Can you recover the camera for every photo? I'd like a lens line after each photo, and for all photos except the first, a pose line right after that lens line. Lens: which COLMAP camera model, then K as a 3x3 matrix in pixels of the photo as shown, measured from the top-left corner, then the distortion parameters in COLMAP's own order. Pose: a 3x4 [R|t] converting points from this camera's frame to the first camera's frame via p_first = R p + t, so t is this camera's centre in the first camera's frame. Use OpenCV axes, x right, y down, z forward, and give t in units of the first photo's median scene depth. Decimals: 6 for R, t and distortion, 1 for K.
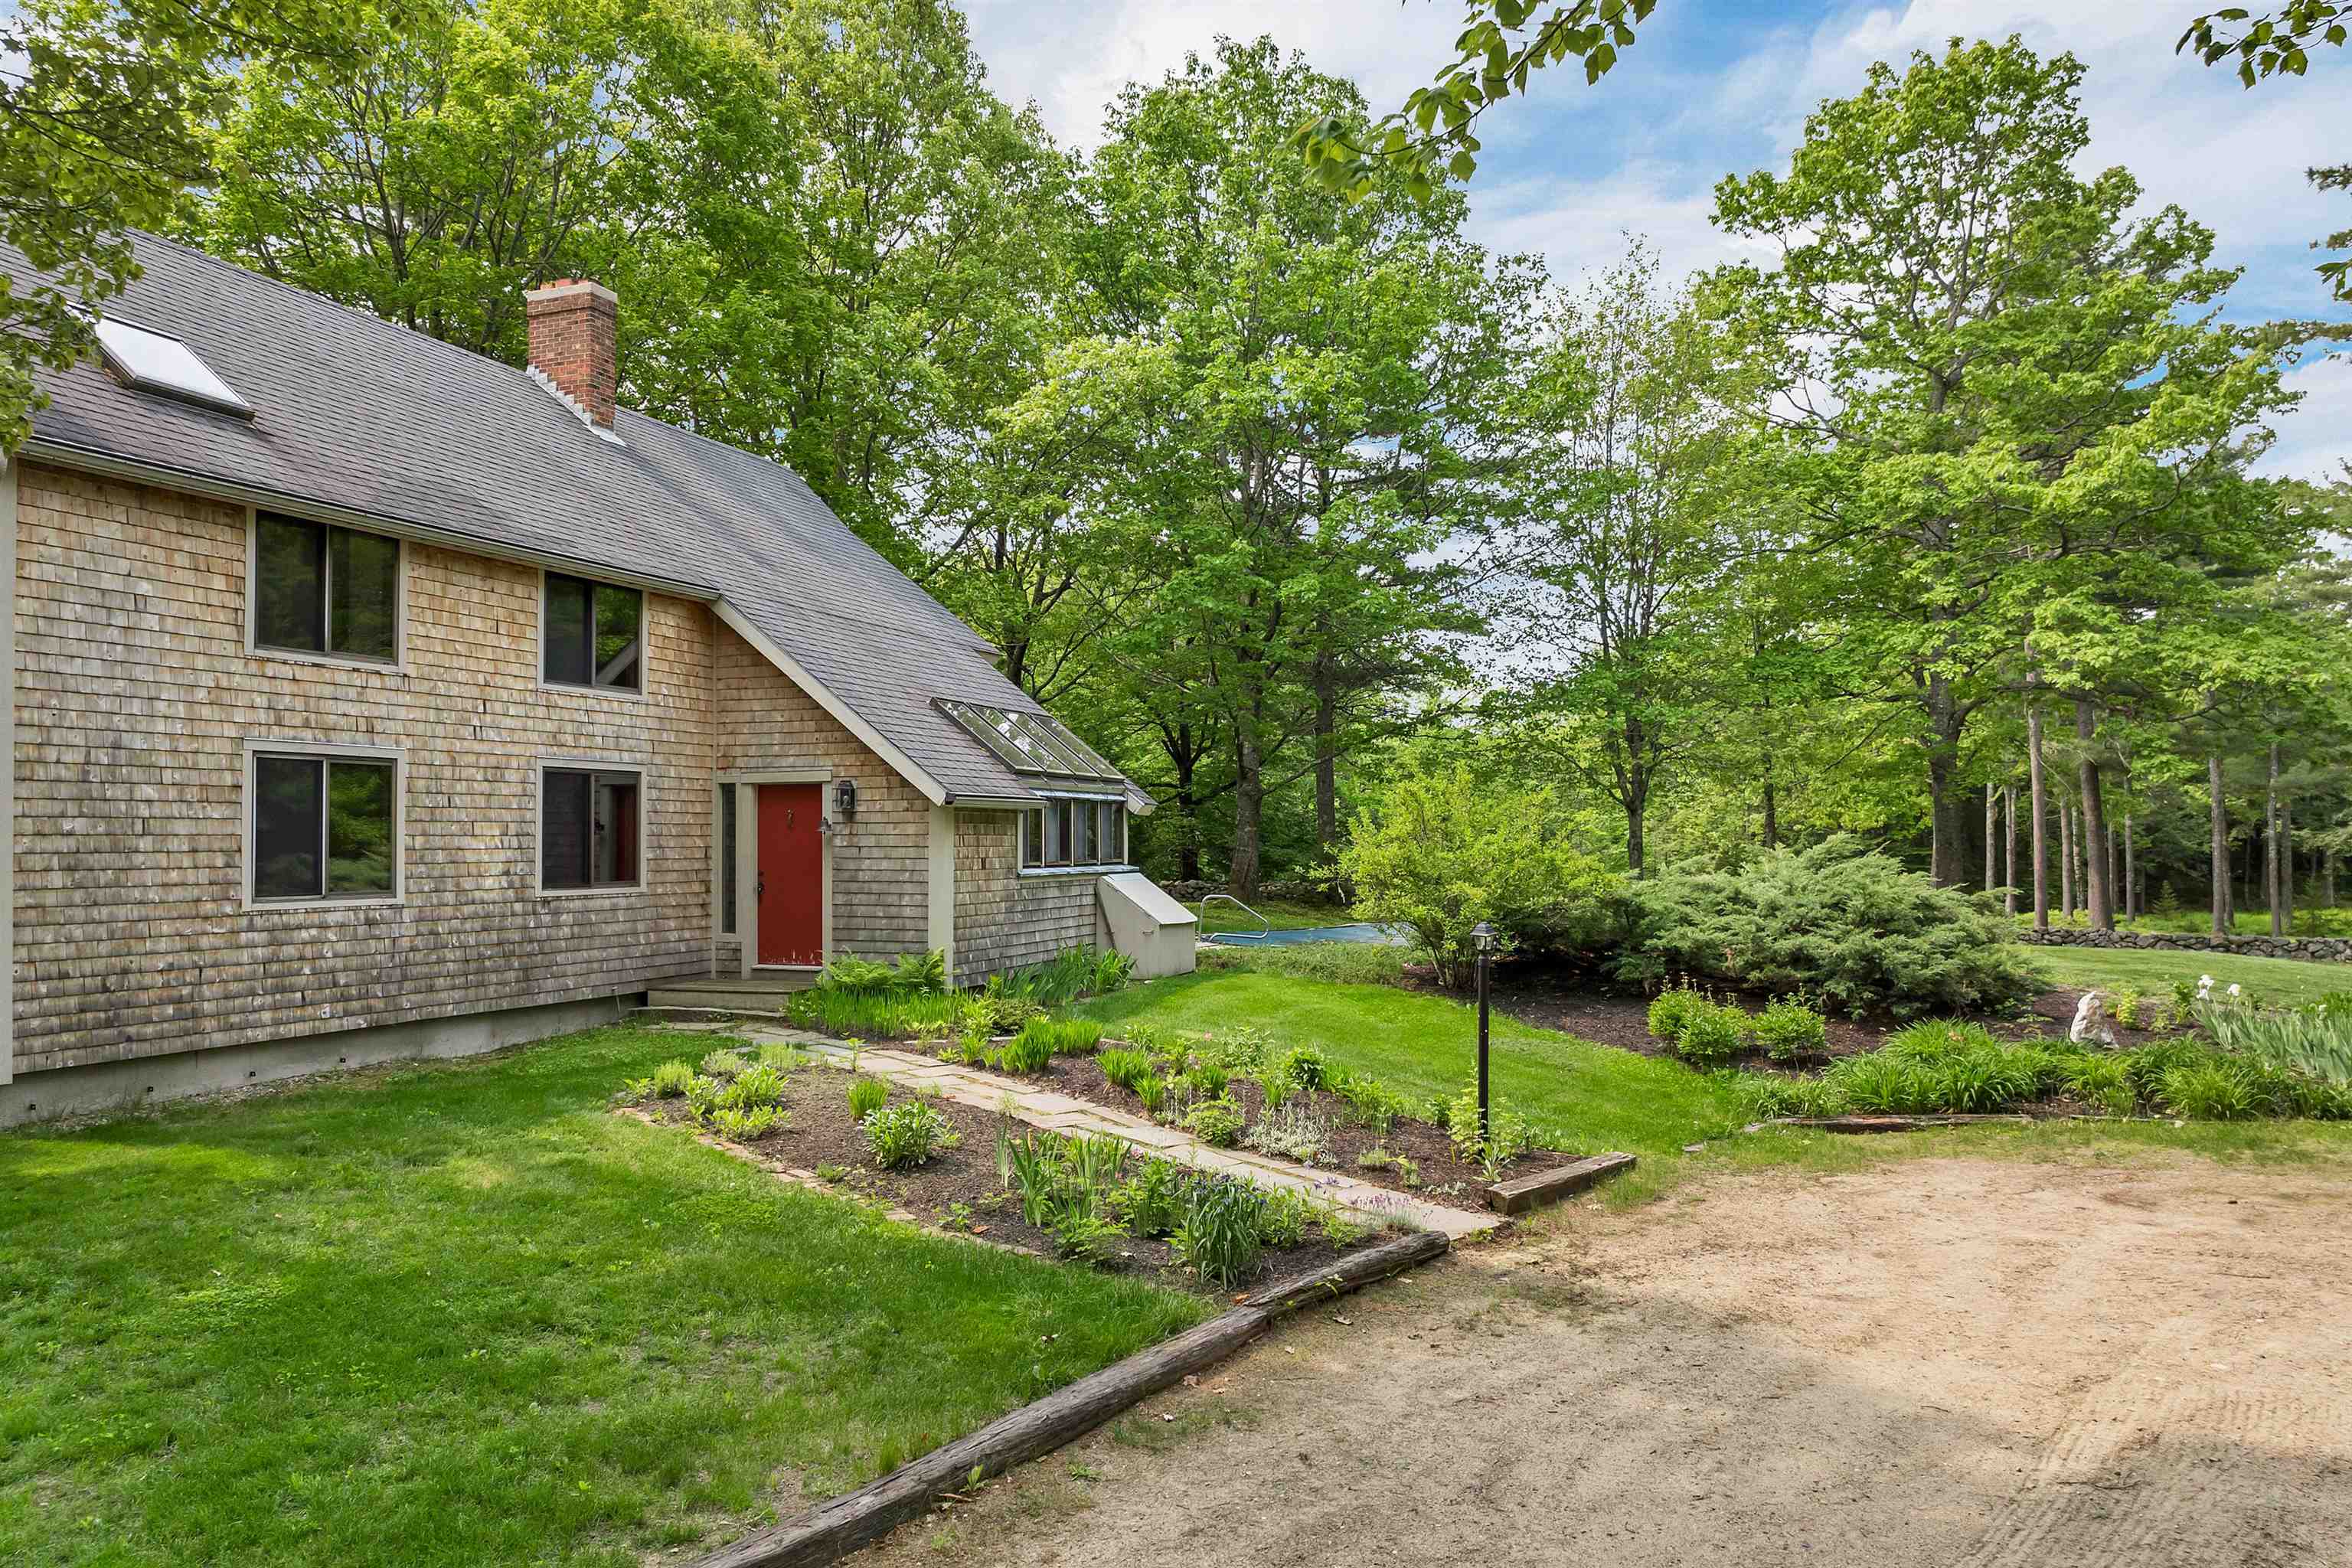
lens RADIAL K [[1692.5, 0, 1185.3], [0, 1692.5, 817.4], [0, 0, 1]] dist [-0.030604, -0.014998]
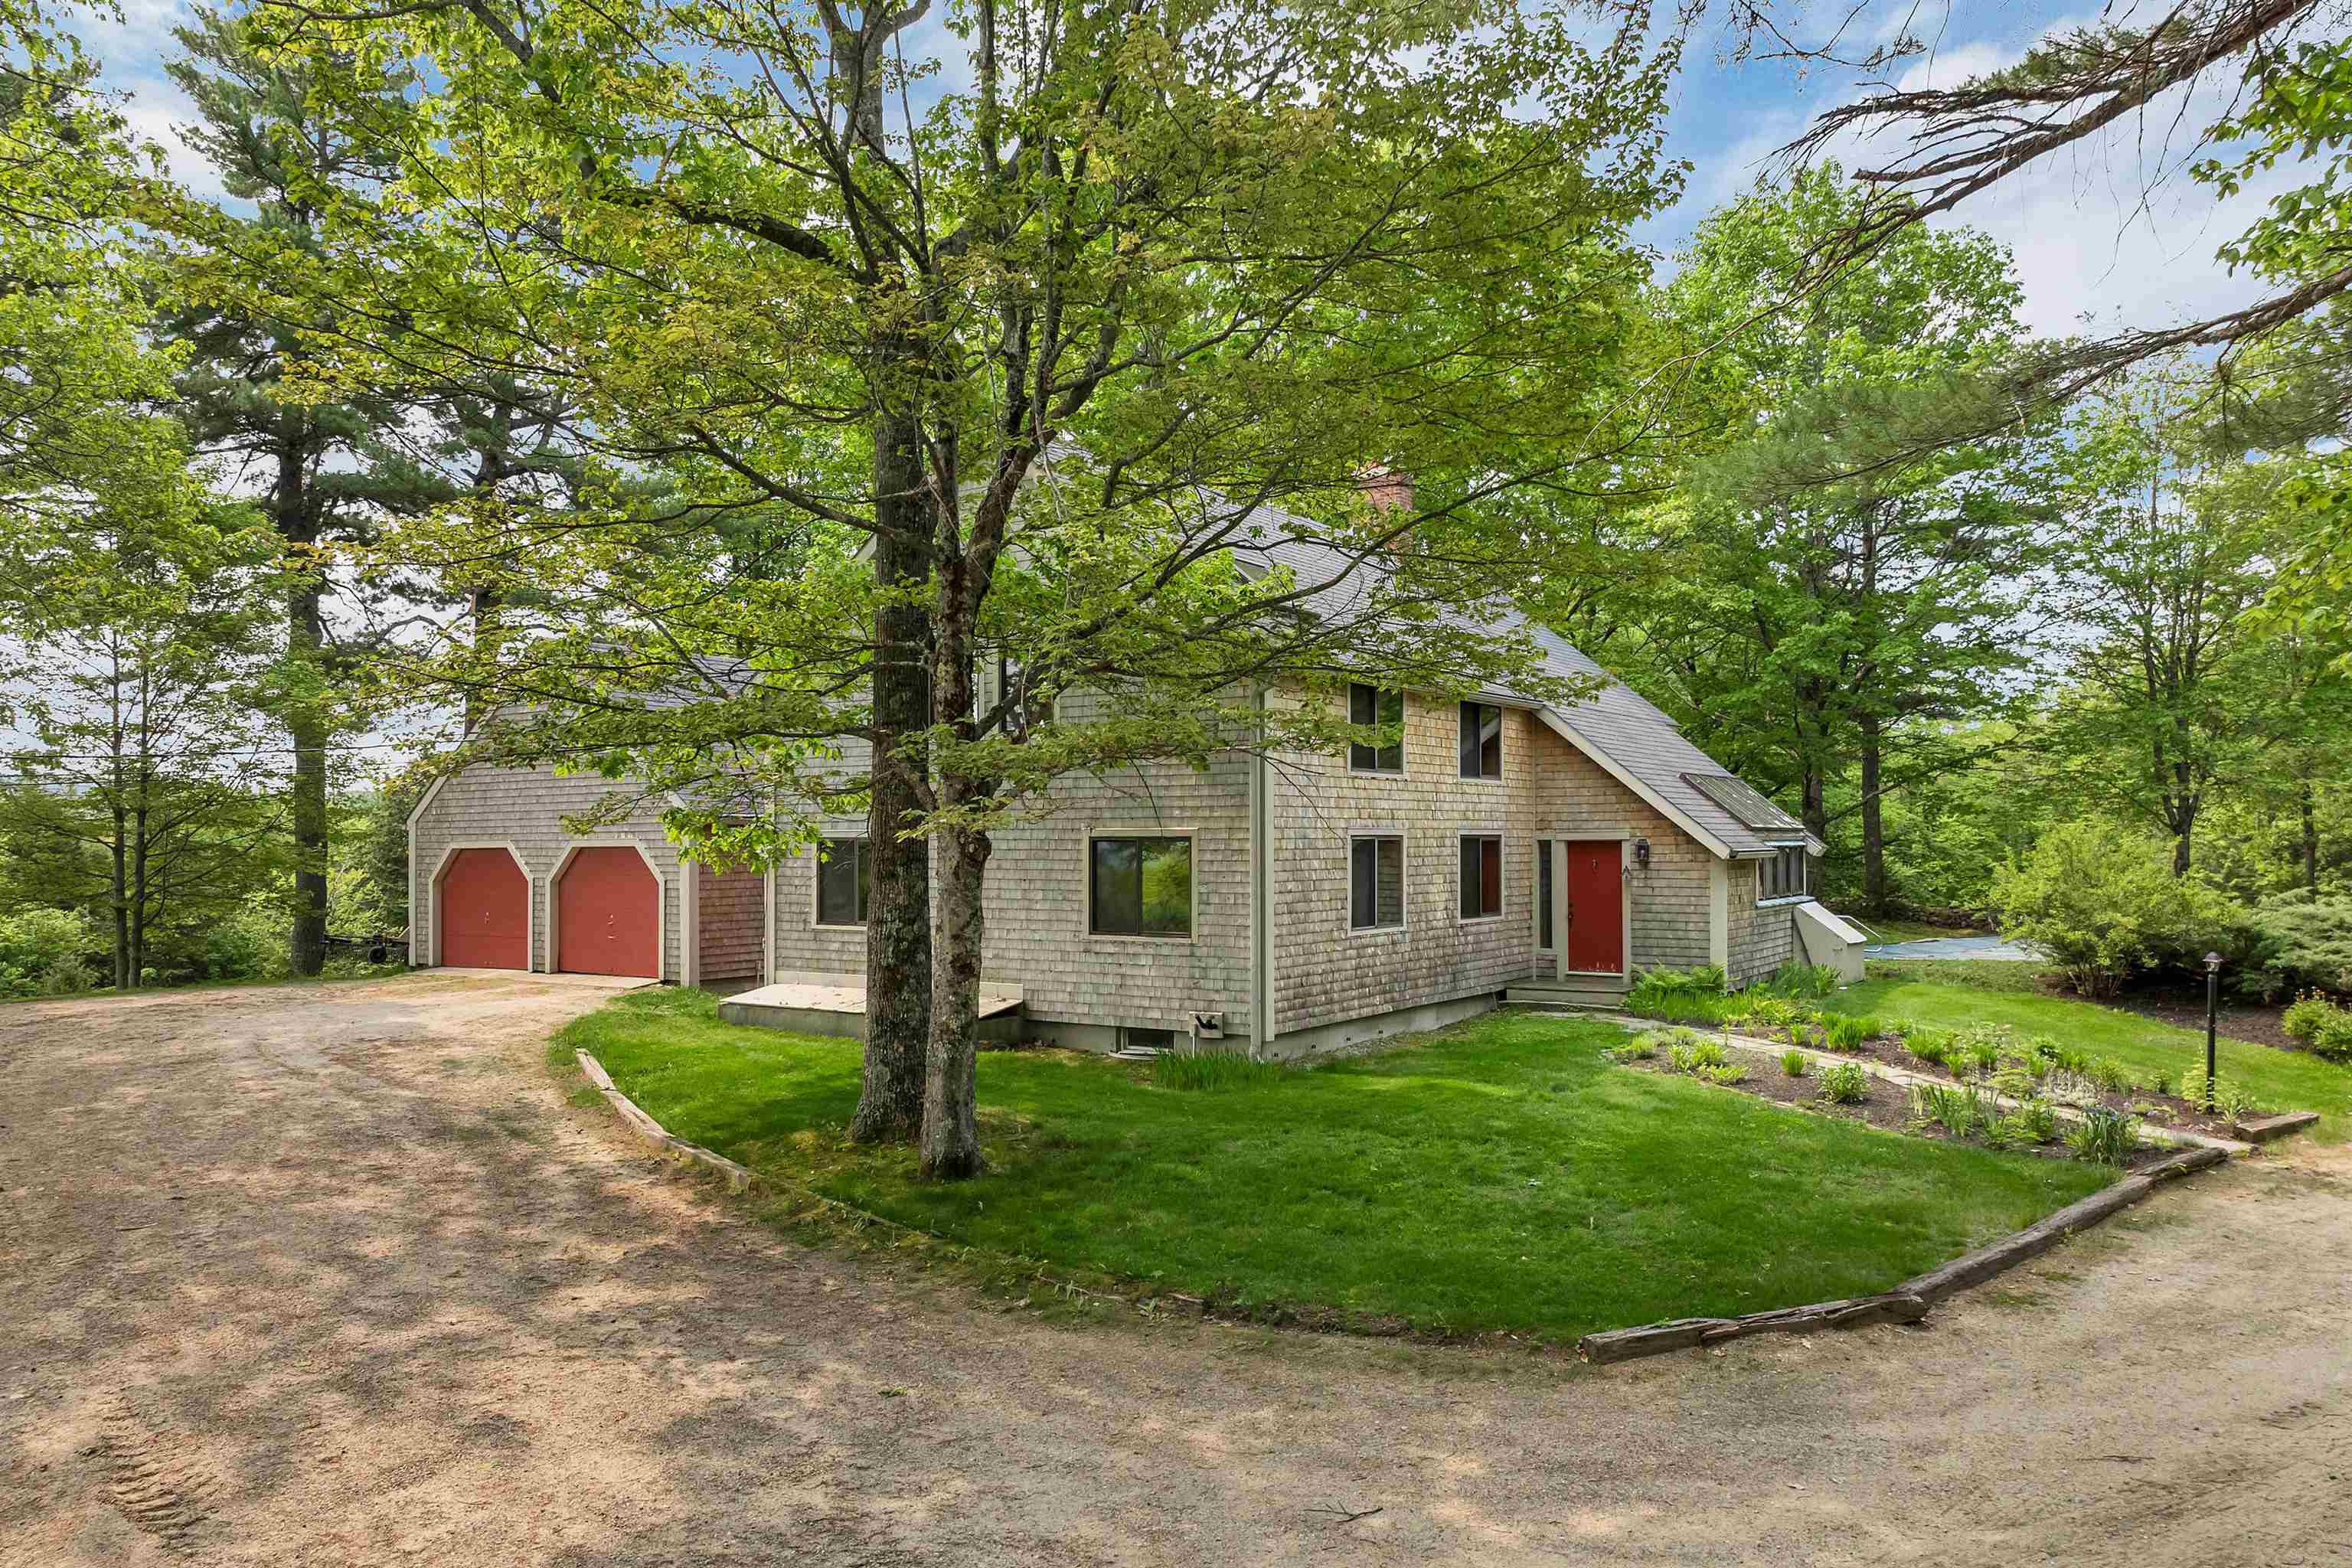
lens RADIAL K [[1692.5, 0, 1180.8], [0, 1692.5, 823.7], [0, 0, 1]] dist [-0.030604, -0.014998]
pose [[0.972104, -0.004851, -0.234500, -0.281246], [0.005767, 0.999978, 0.003219, -0.047310], [0.234479, -0.004481, 0.972111, -0.495027]]
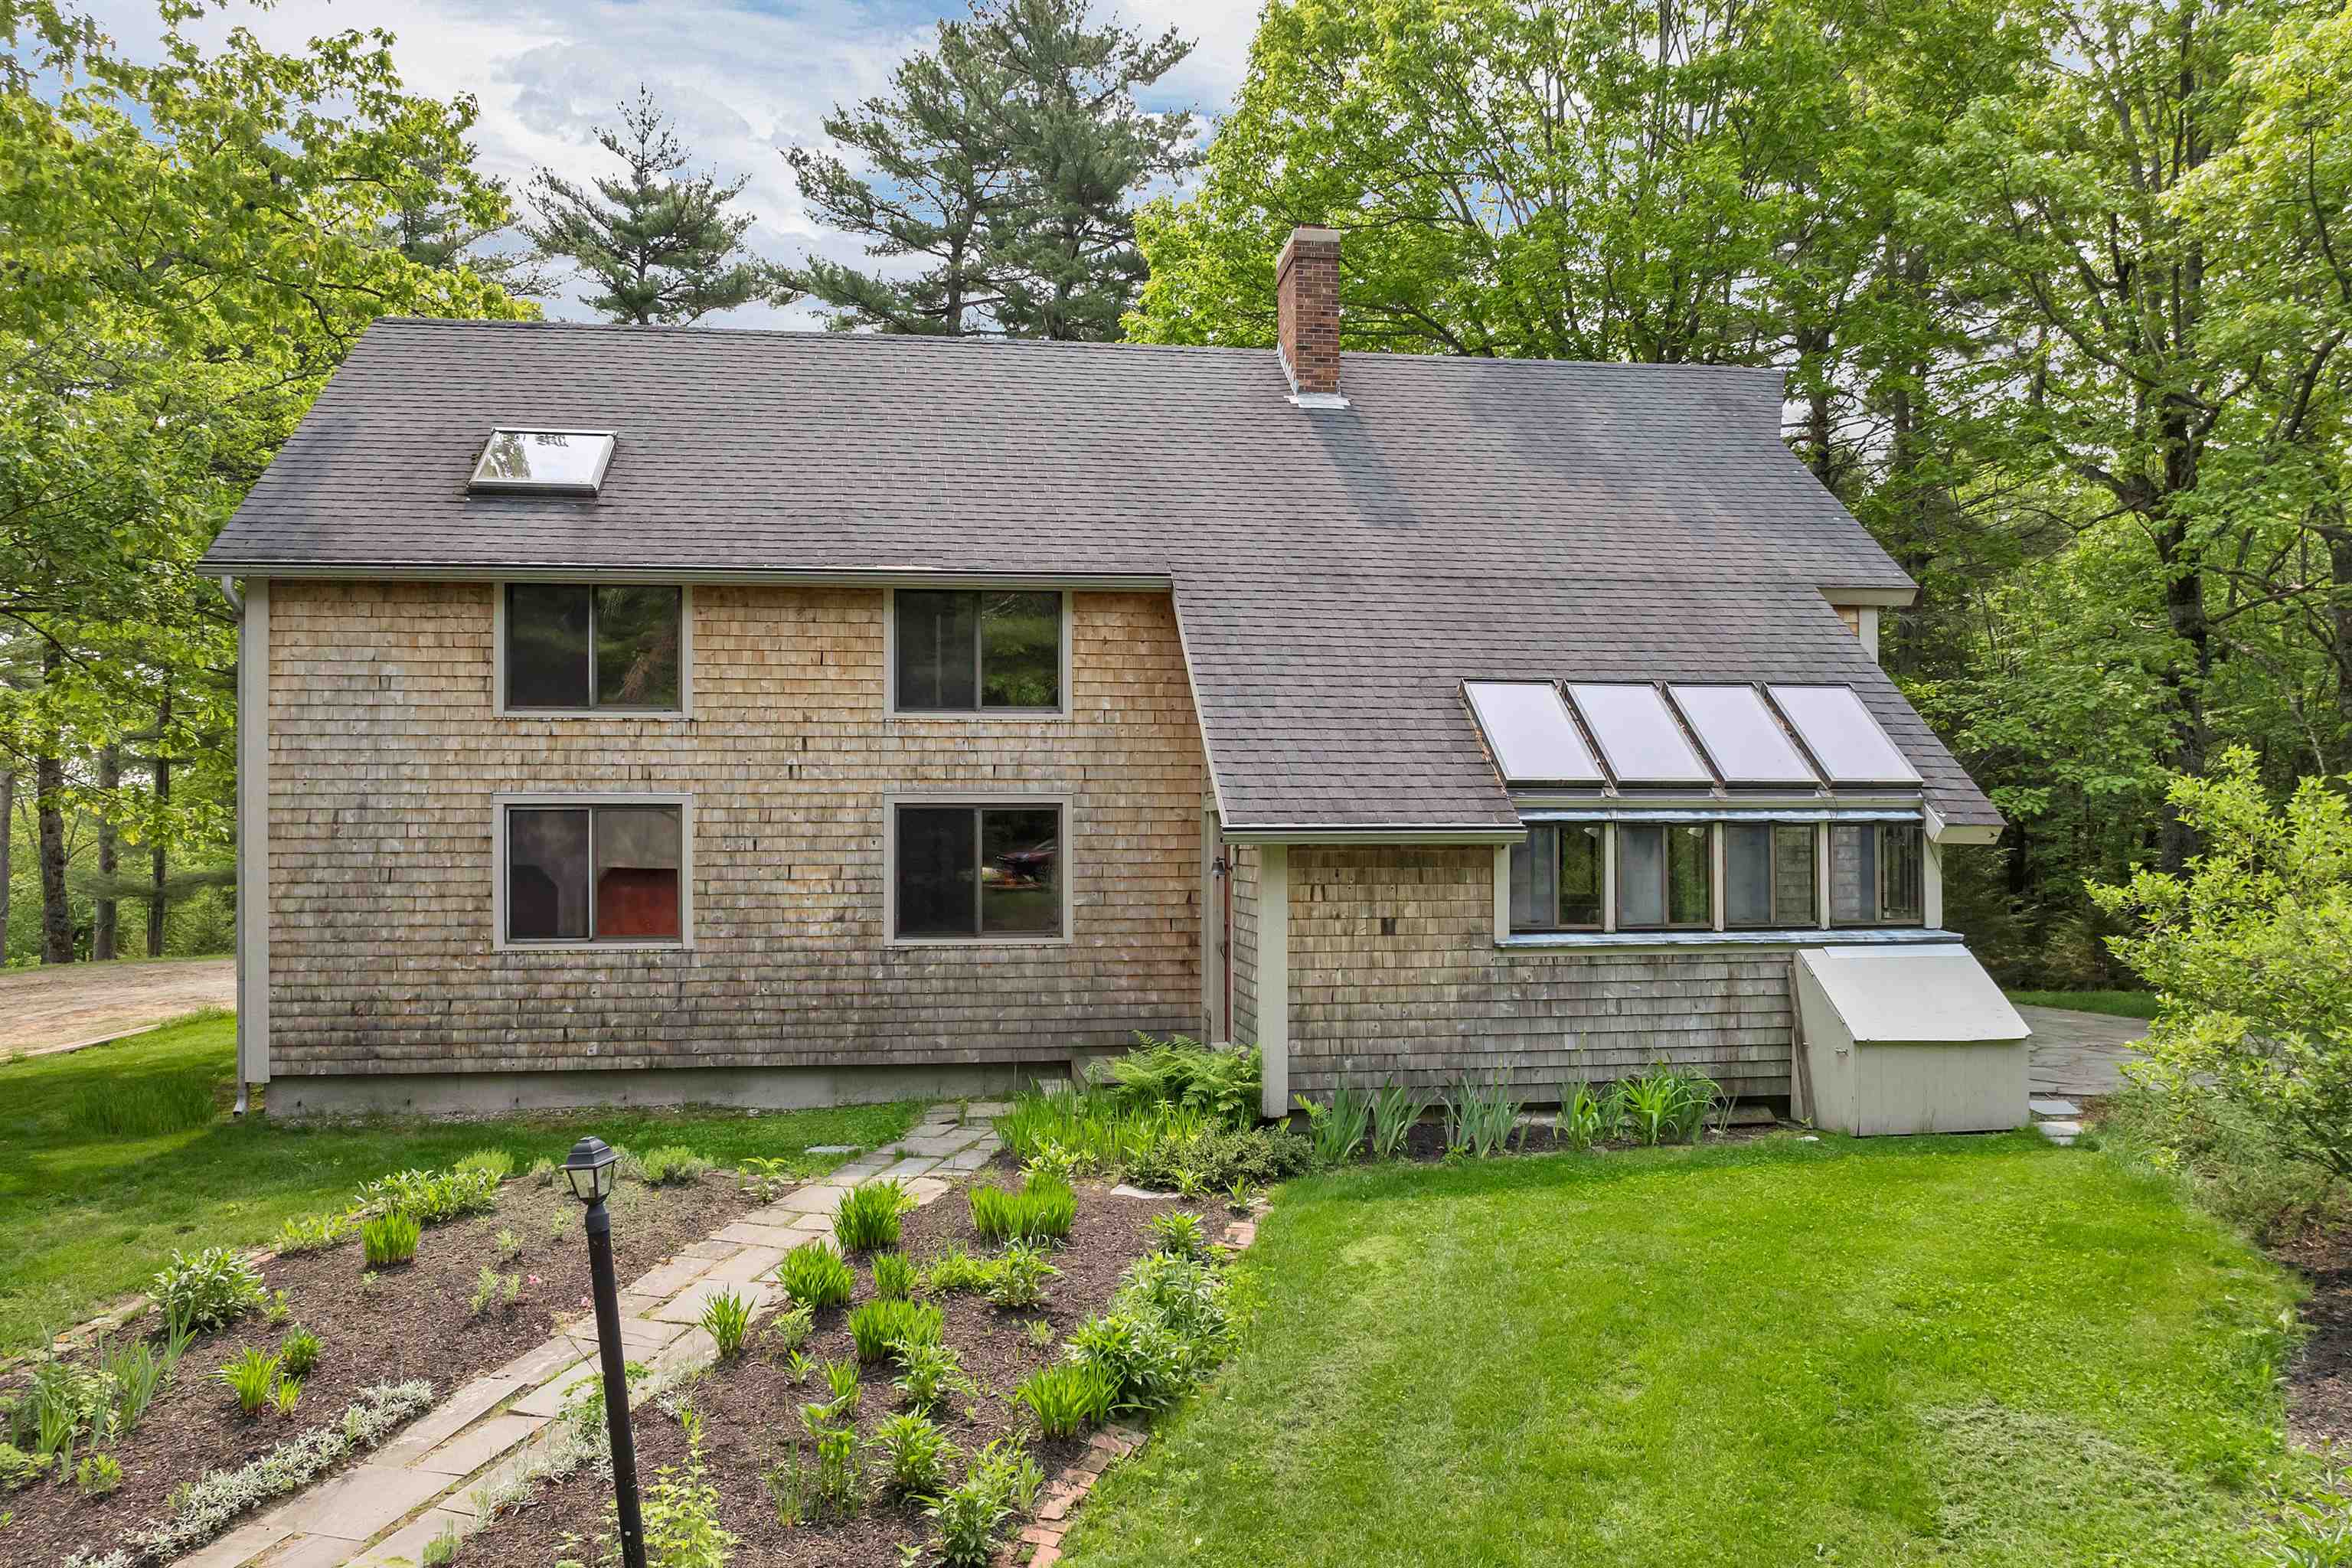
lens RADIAL K [[1692.5, 0, 1170.4], [0, 1692.5, 808.2], [0, 0, 1]] dist [-0.030604, -0.014998]
pose [[0.466405, -0.016241, -0.884422, 0.514980], [0.014033, 0.999841, -0.010960, -0.015966], [0.884460, -0.007300, 0.466559, 0.724745]]
